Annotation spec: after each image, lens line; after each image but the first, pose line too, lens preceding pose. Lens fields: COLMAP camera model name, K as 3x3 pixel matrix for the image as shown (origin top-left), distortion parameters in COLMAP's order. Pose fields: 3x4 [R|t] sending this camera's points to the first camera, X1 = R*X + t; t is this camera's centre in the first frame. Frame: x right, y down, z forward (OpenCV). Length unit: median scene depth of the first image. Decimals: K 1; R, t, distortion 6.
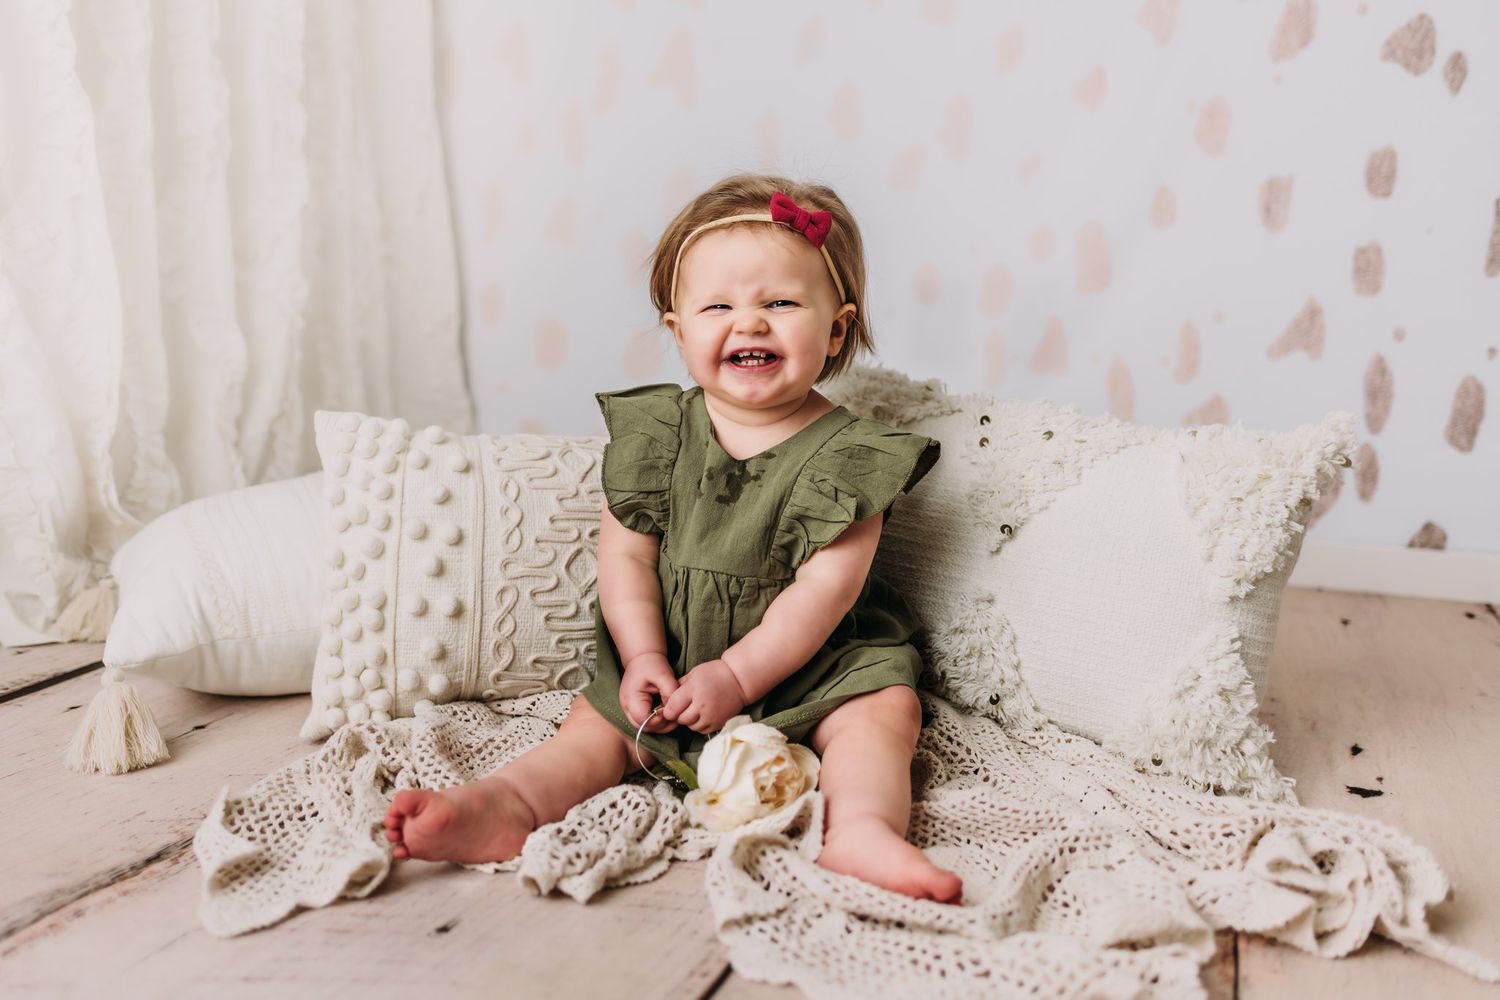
lens RADIAL K [[1438.3, 0, 738.4], [0, 1438.3, 504.6], [0, 0, 1]] dist [0.118195, -0.090285]
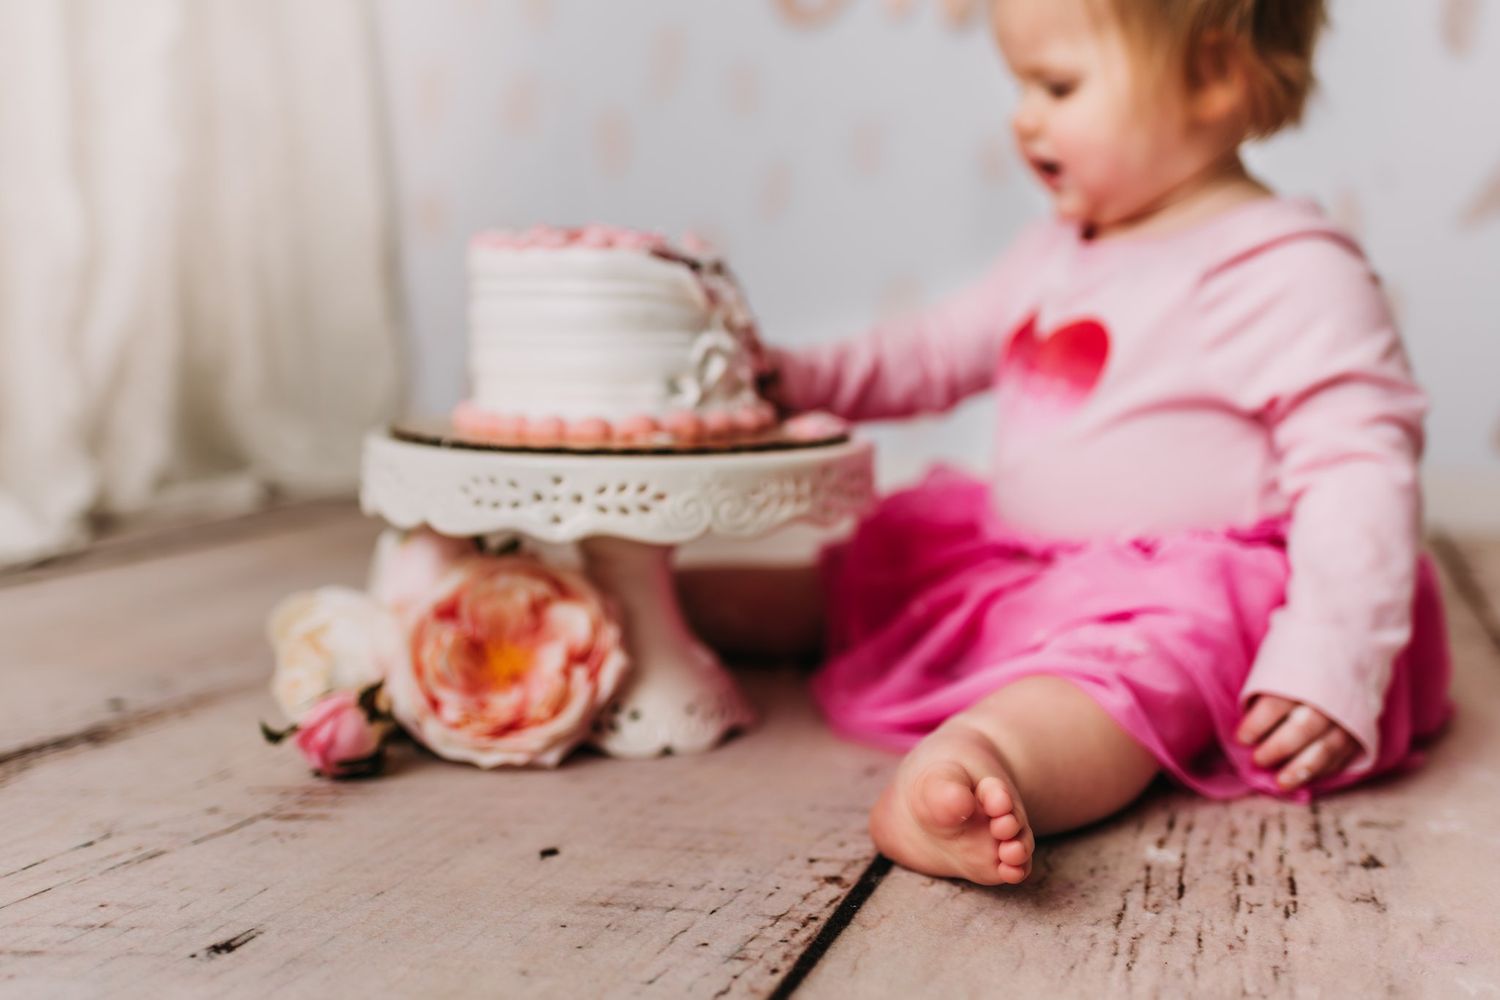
lens RADIAL K [[1542.5, 0, 744.9], [0, 1542.5, 498.3], [0, 0, 1]] dist [0.141688, -0.136910]
pose [[0.999891, -0.014386, 0.003282, -0.010550], [0.014550, 0.998277, -0.056849, 0.121847], [-0.002458, 0.056891, 0.998377, 0.311678]]
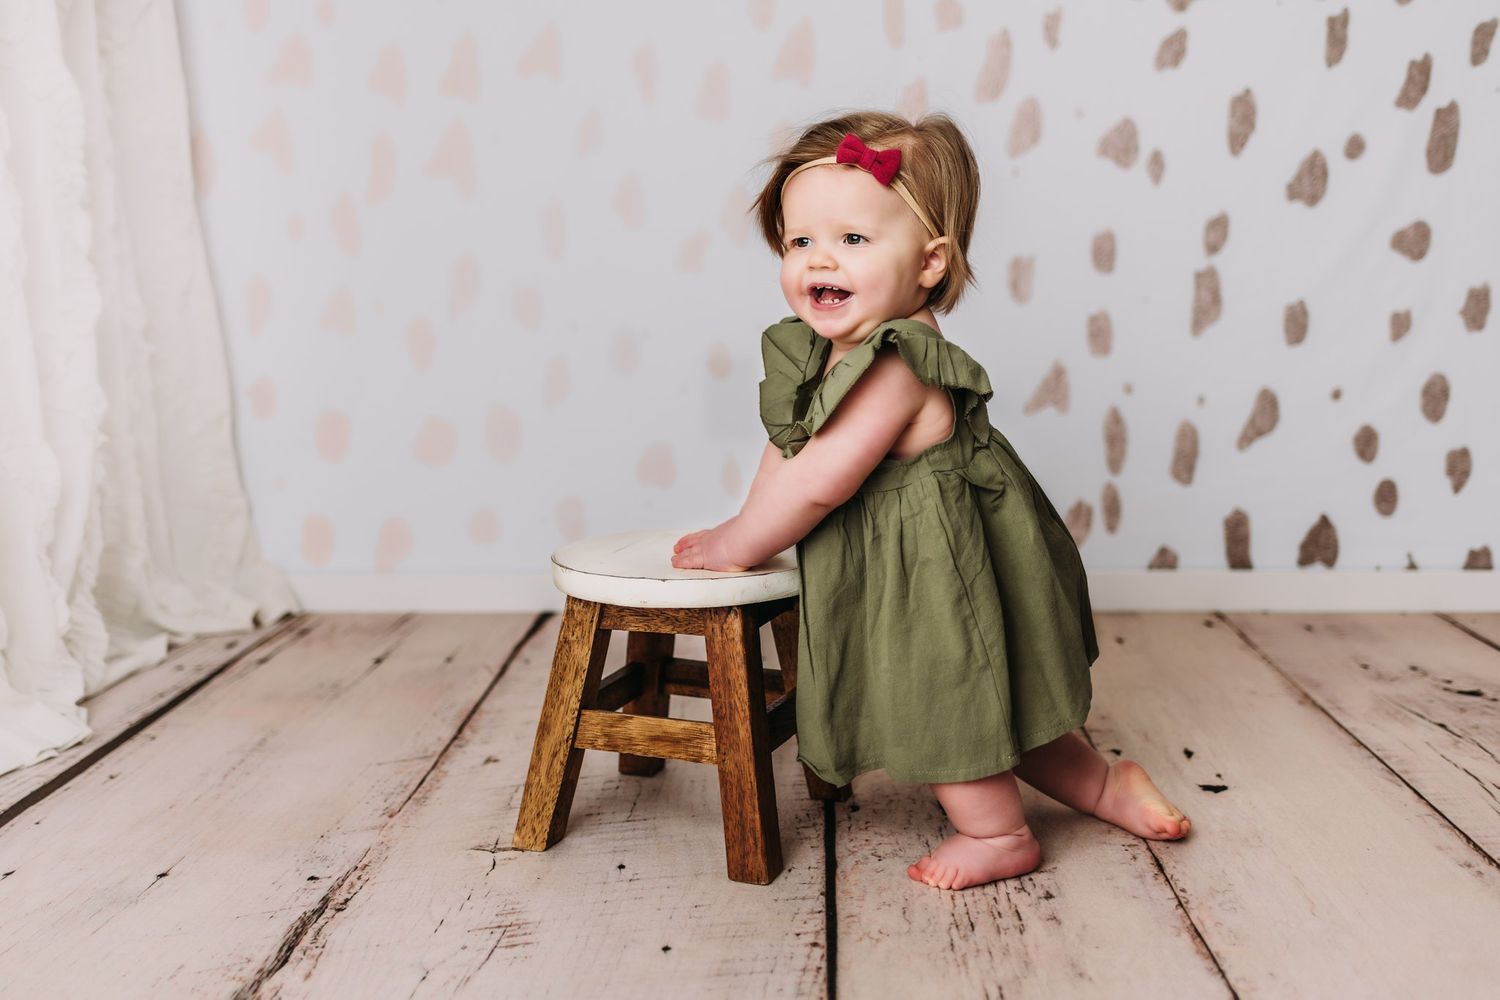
lens RADIAL K [[1497.4, 0, 742.5], [0, 1497.4, 510.0], [0, 0, 1]] dist [0.136264, -0.134733]
pose [[0.961142, -0.078454, 0.264673, -0.255264], [0.083511, 0.996476, -0.007889, -0.054157], [-0.263121, 0.029686, 0.964306, -0.109691]]
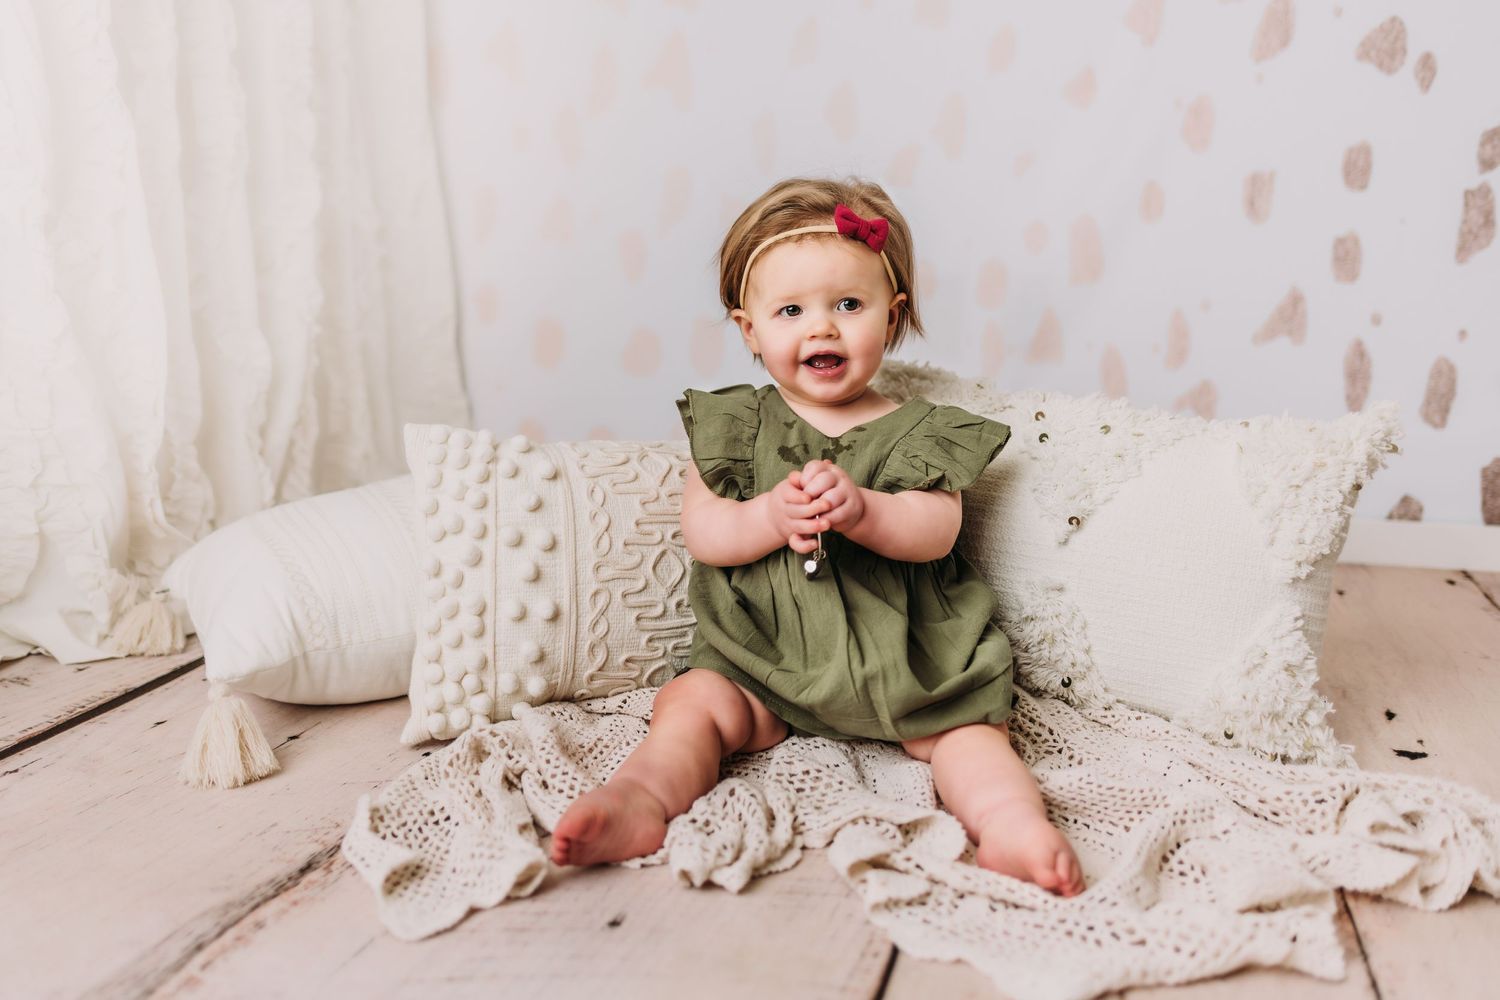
lens RADIAL K [[1435.2, 0, 744.5], [0, 1435.2, 498.6], [0, 0, 1]] dist [0.129397, -0.114907]
pose [[0.996814, -0.028949, 0.074323, -0.130951], [0.028209, 0.999542, 0.010990, -0.016634], [-0.074607, -0.008858, 0.997174, -0.032347]]
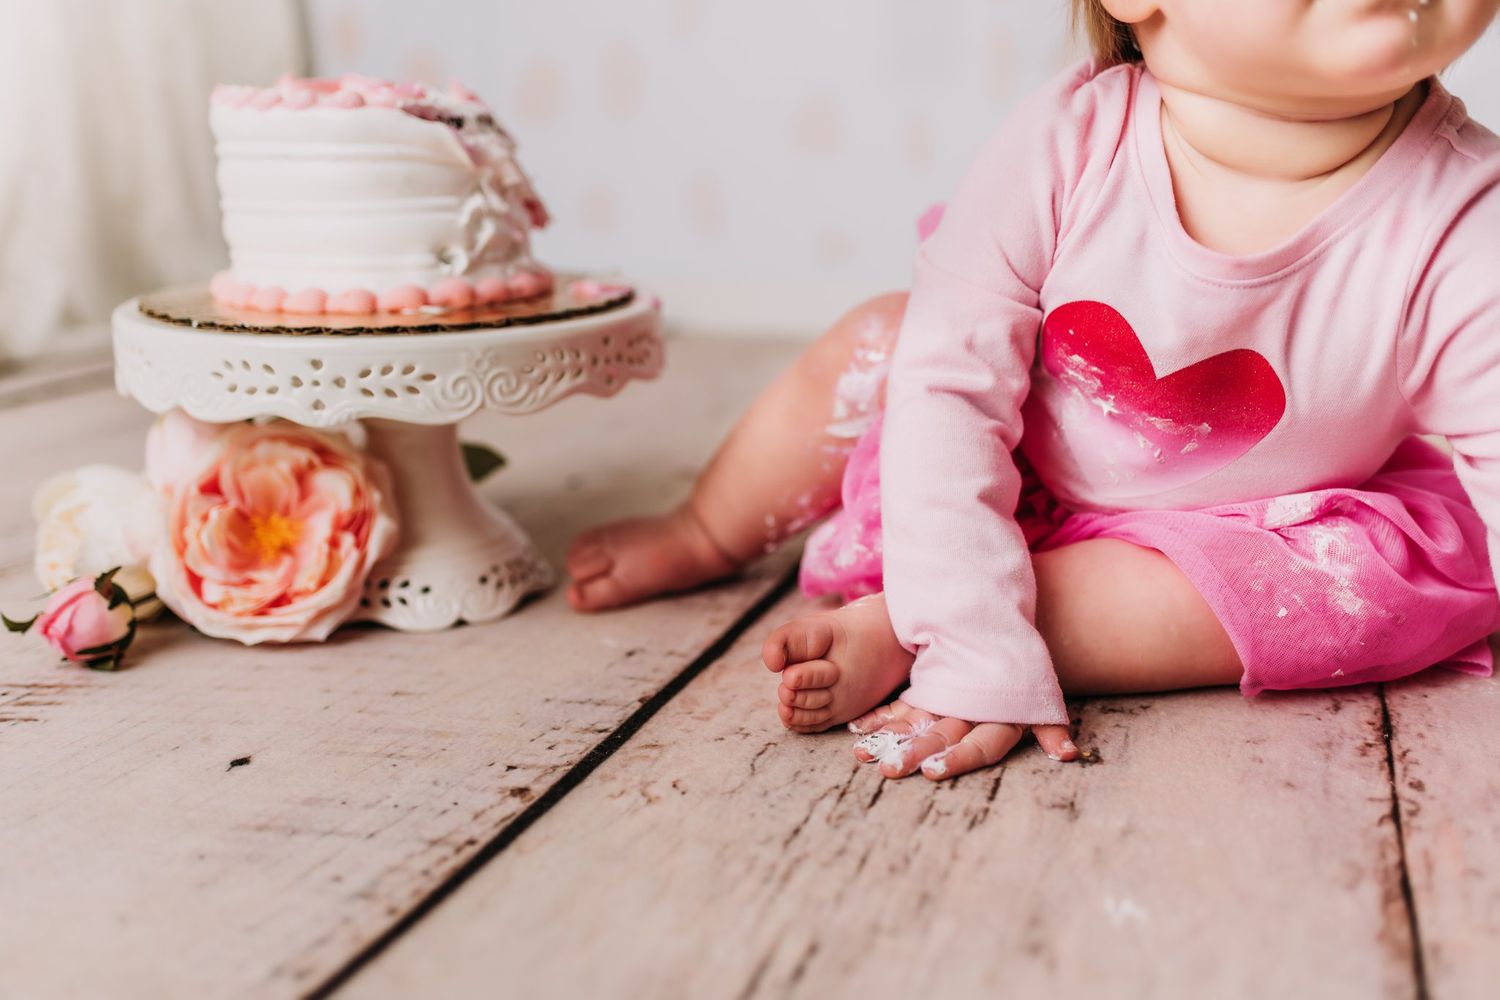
lens RADIAL K [[1448.0, 0, 739.2], [0, 1448.0, 497.1], [0, 0, 1]] dist [0.130069, -0.124461]
pose [[0.999156, -0.026653, -0.031259, 0.097705], [0.028895, 0.996867, 0.073636, 0.094912], [0.029199, -0.074477, 0.996795, 0.372869]]
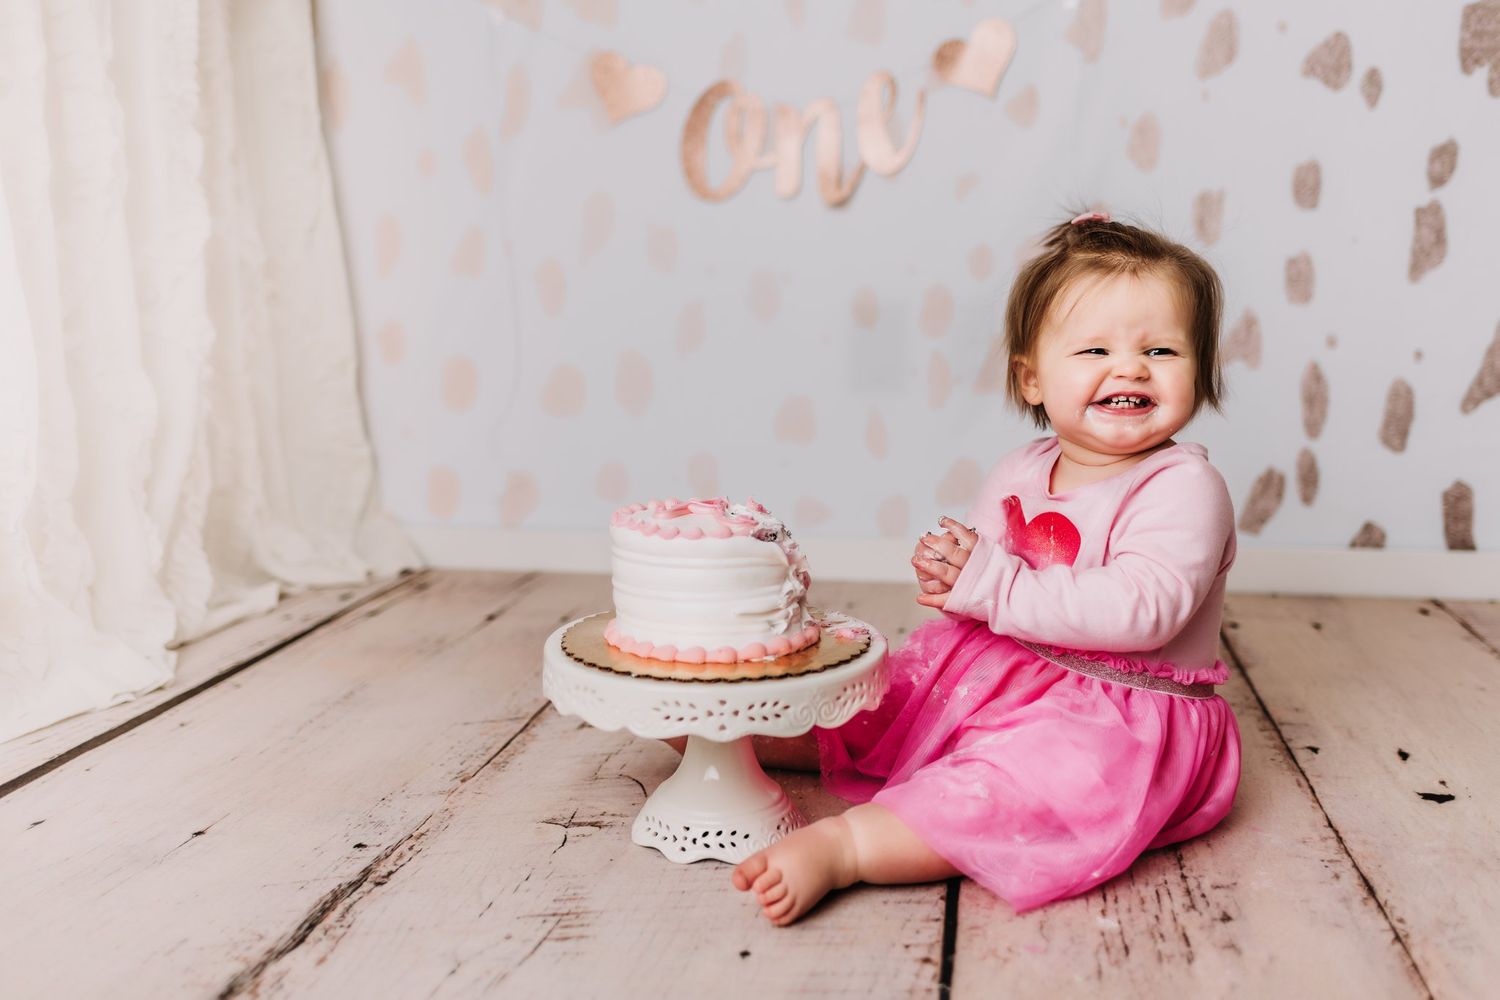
lens RADIAL K [[1459.6, 0, 752.5], [0, 1459.6, 492.3], [0, 0, 1]] dist [0.137898, -0.135774]
pose [[0.986567, -0.052066, 0.154838, -0.174690], [0.056617, 0.998080, -0.025124, -0.011158], [-0.153232, 0.033553, 0.987620, 0.060006]]
